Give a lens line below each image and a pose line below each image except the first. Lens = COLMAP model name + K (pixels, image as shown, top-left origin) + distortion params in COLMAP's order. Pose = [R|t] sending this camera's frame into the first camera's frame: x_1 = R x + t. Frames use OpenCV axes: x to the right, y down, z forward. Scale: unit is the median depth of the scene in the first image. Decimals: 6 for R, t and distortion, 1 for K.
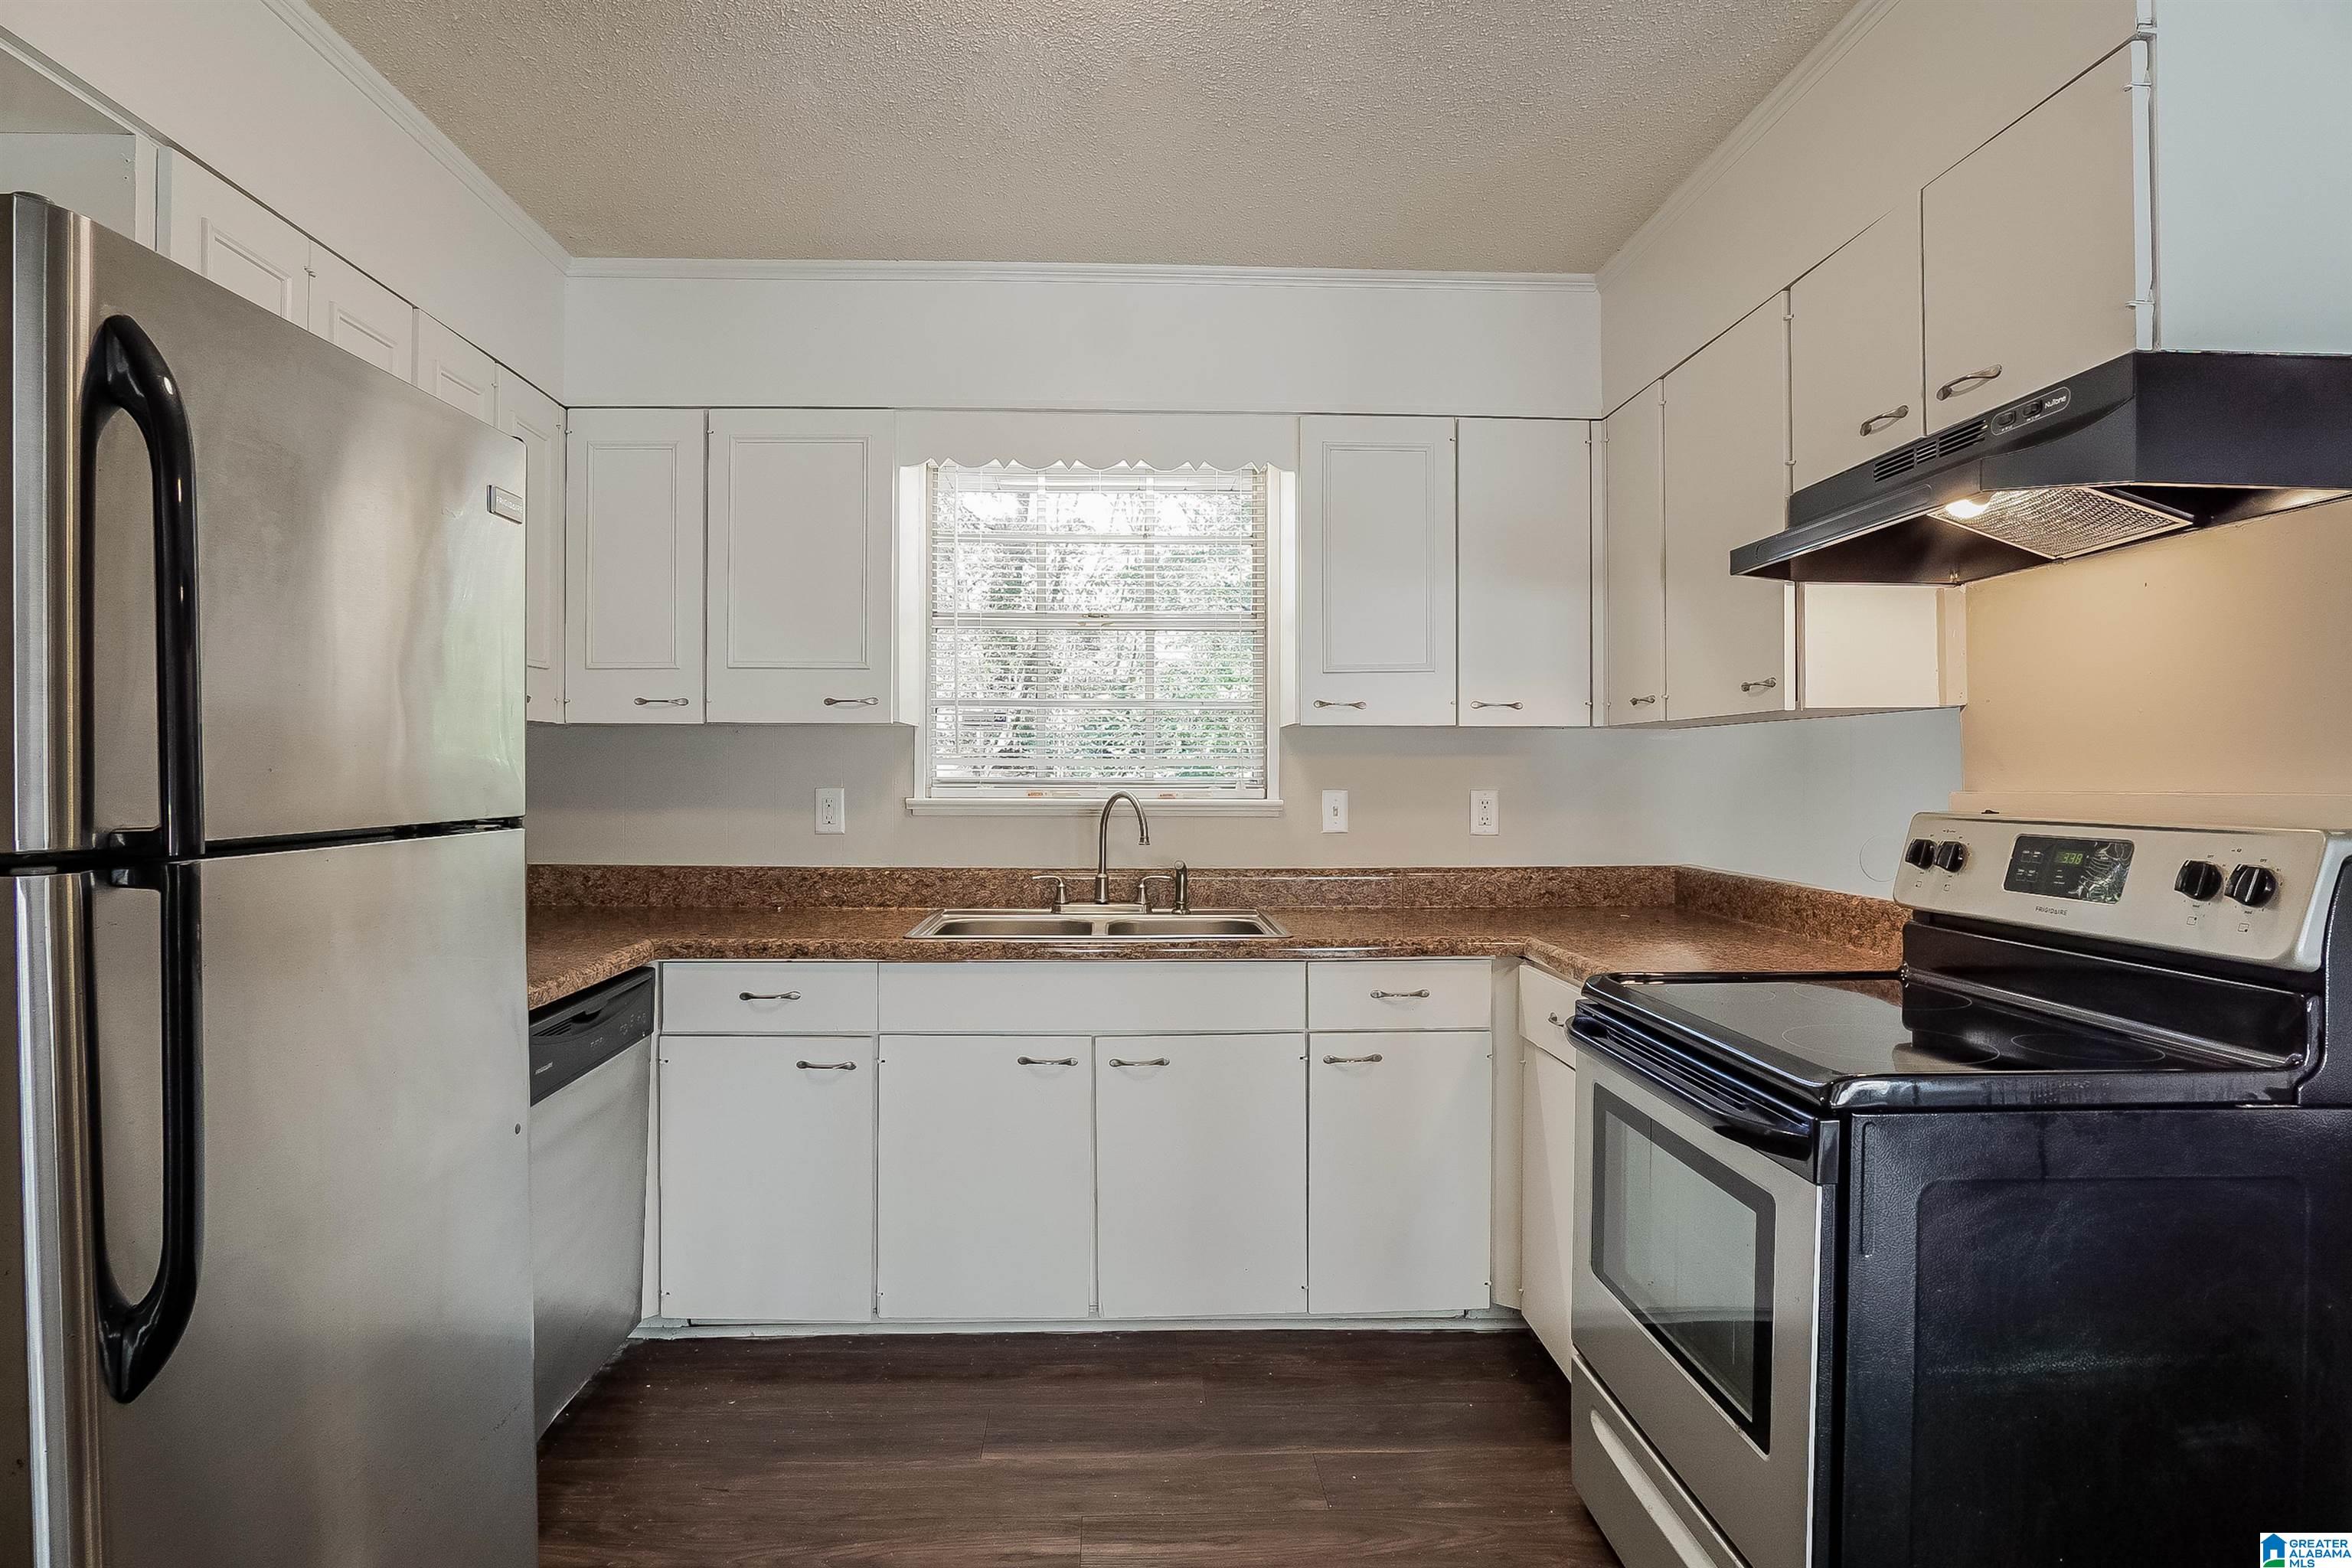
lens RADIAL K [[1257.3, 0, 1180.5], [0, 1257.3, 782.9], [0, 0, 1]] dist [-0.032307, 0.006649]
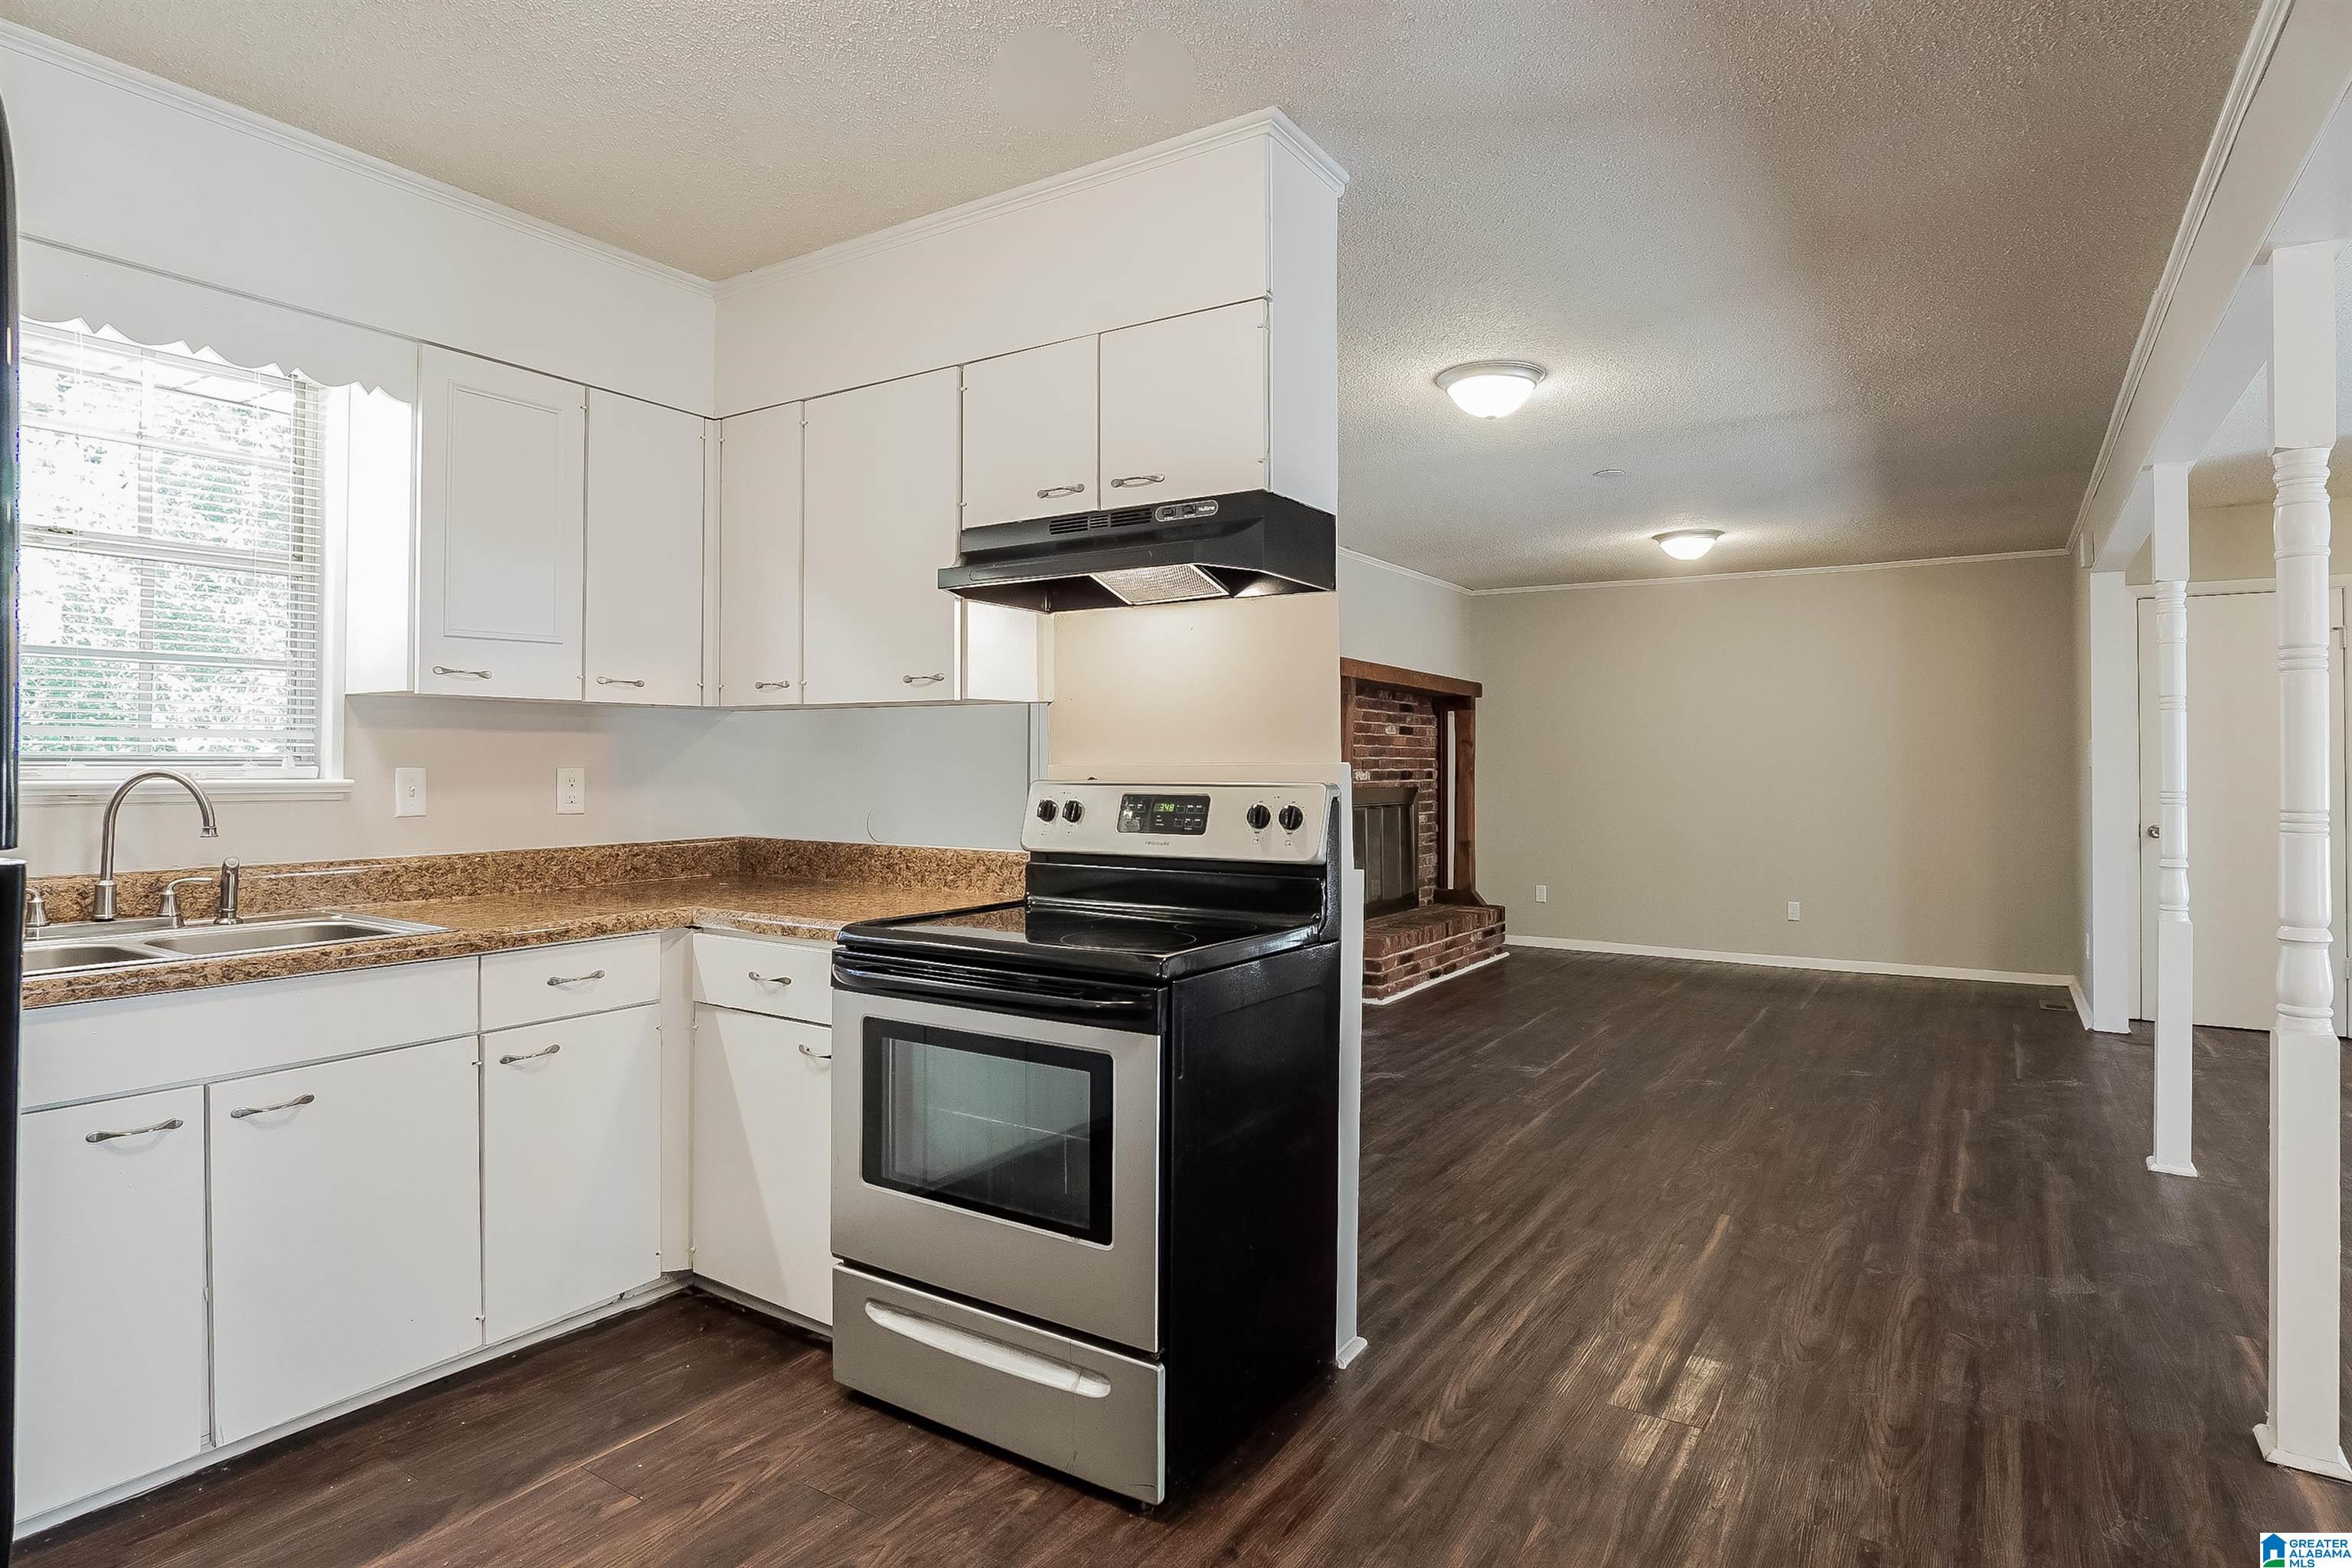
lens RADIAL K [[1257.3, 0, 1159.7], [0, 1257.3, 750.0], [0, 0, 1]] dist [-0.032307, 0.006649]
pose [[0.589060, 0.006984, 0.808059, -0.368821], [0.002889, 0.999938, -0.010749, 0.005460], [-0.808084, 0.008666, 0.589003, 0.080966]]
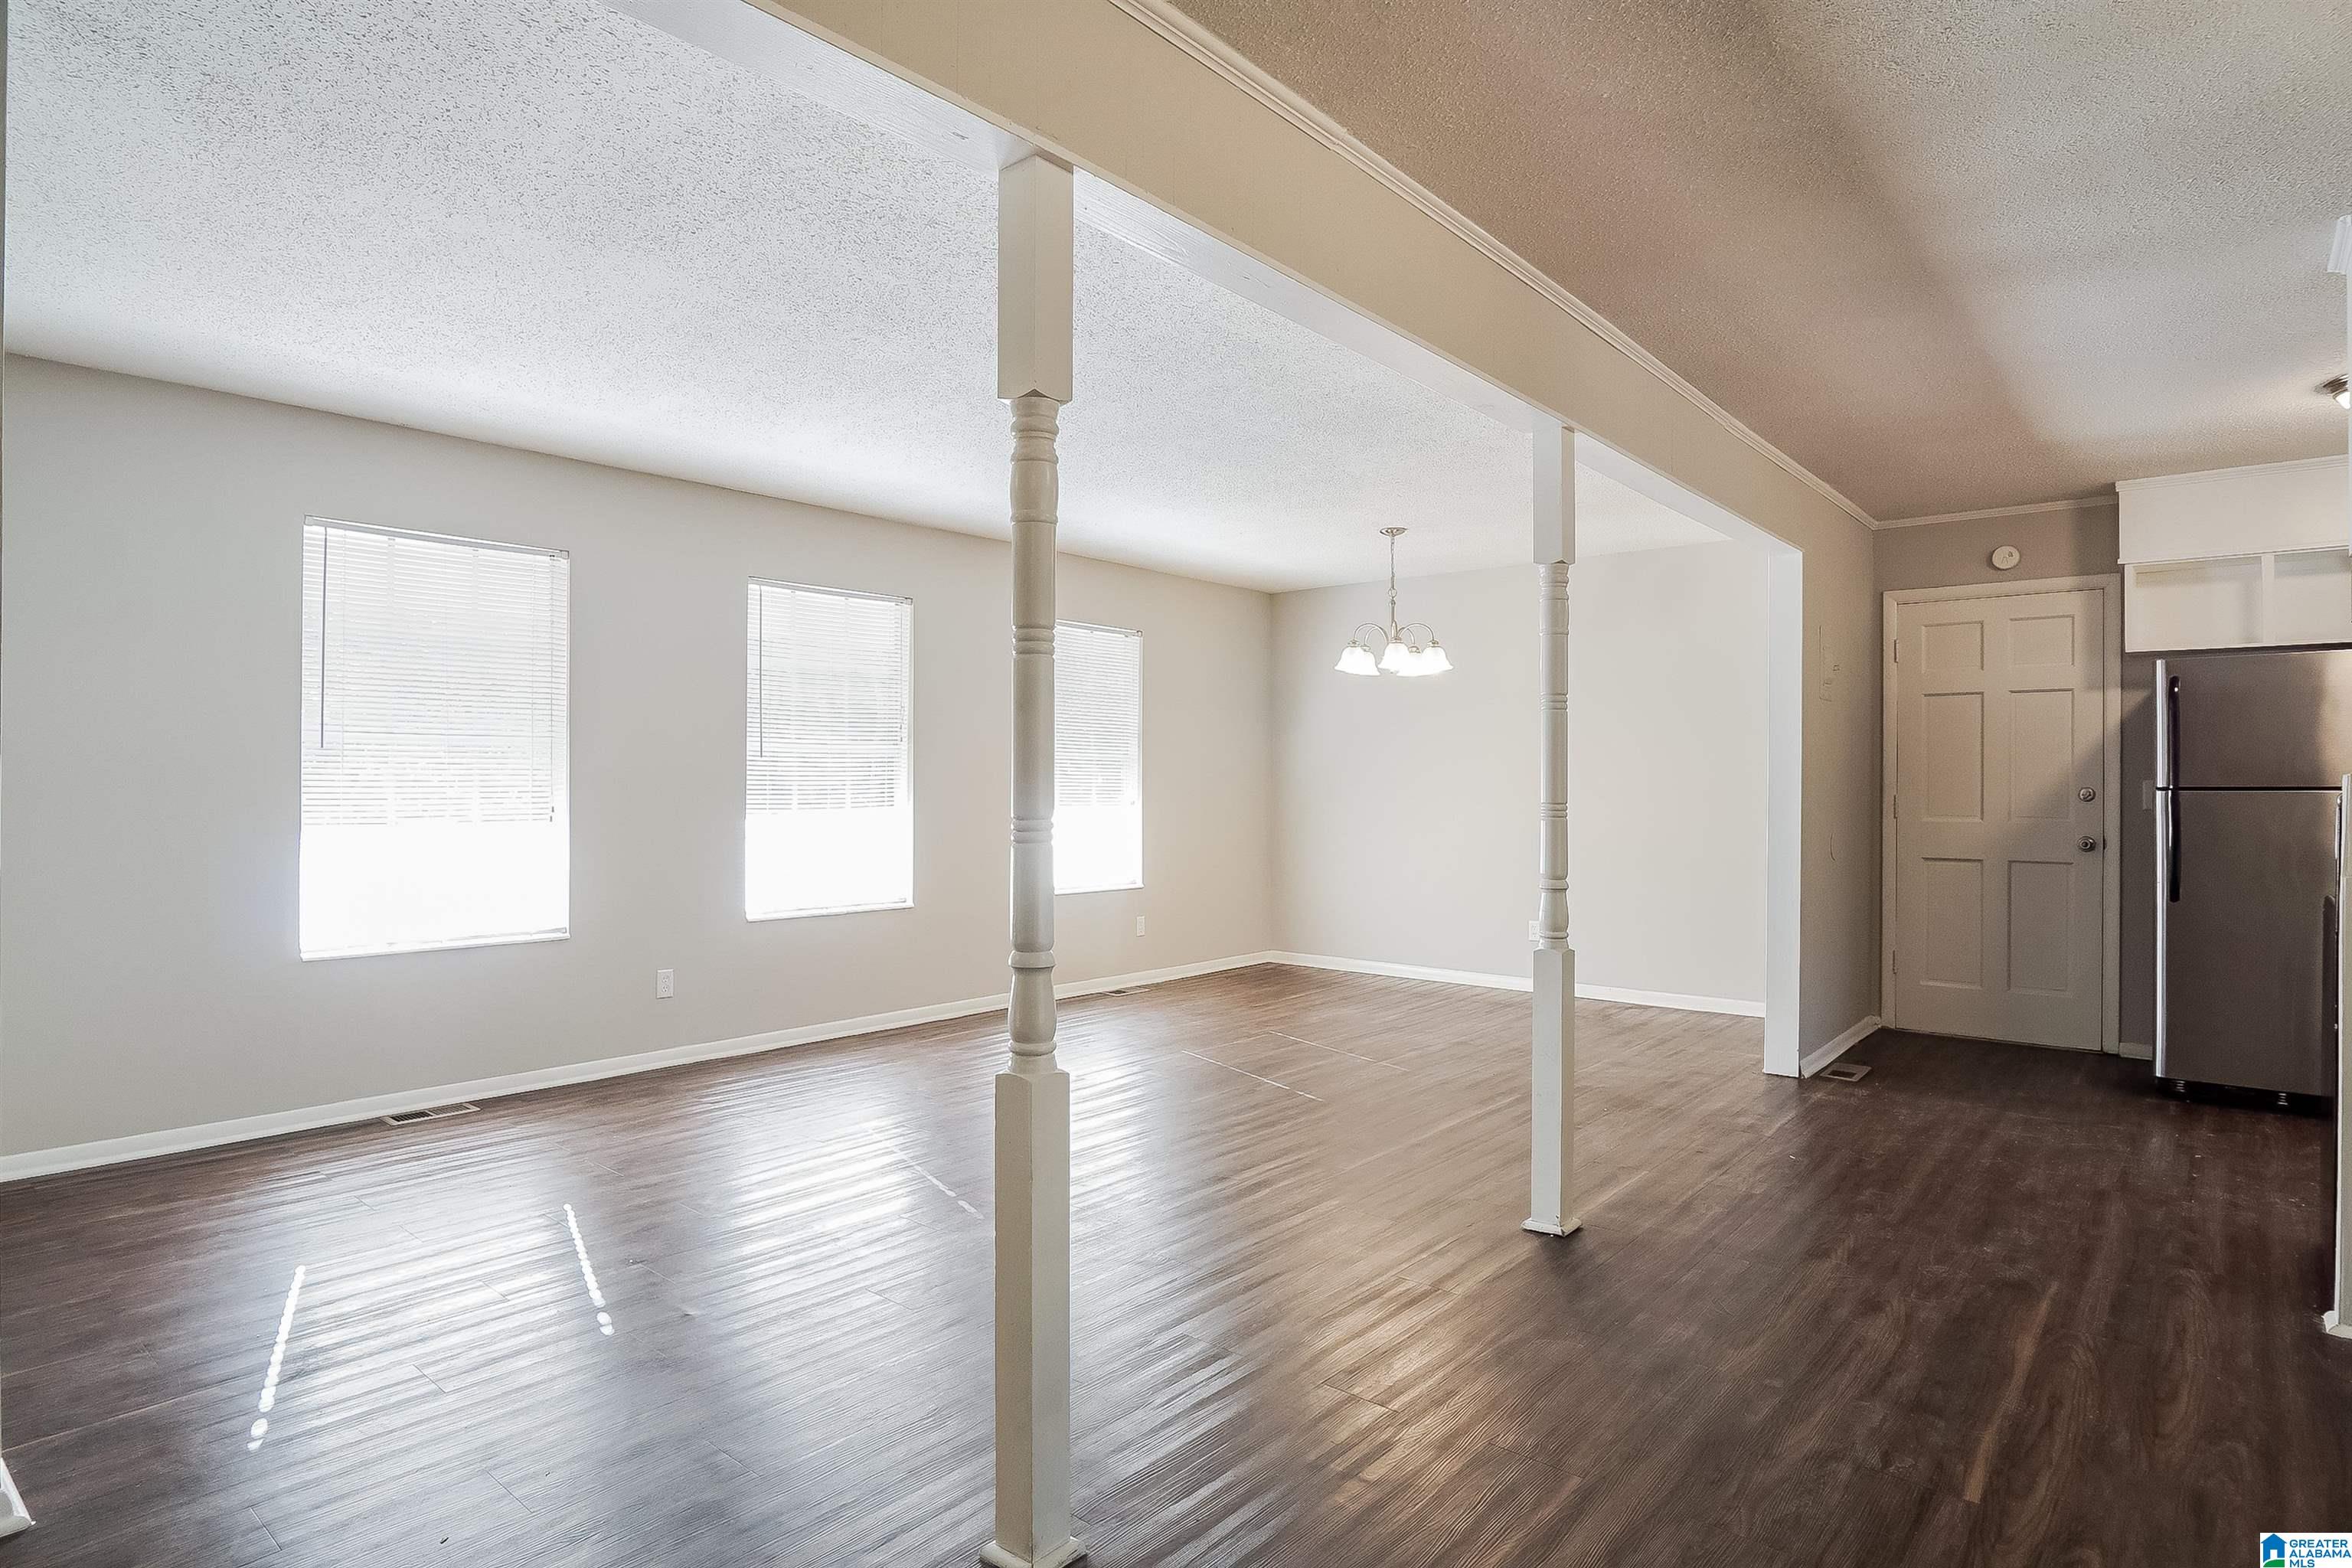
lens RADIAL K [[1257.3, 0, 1180.2], [0, 1257.3, 778.2], [0, 0, 1]] dist [-0.032307, 0.006649]
pose [[-0.679722, -0.008460, -0.733421, 2.070132], [-0.011886, 0.999929, -0.000519, 0.026081], [0.733373, 0.008365, -0.679775, 0.555153]]
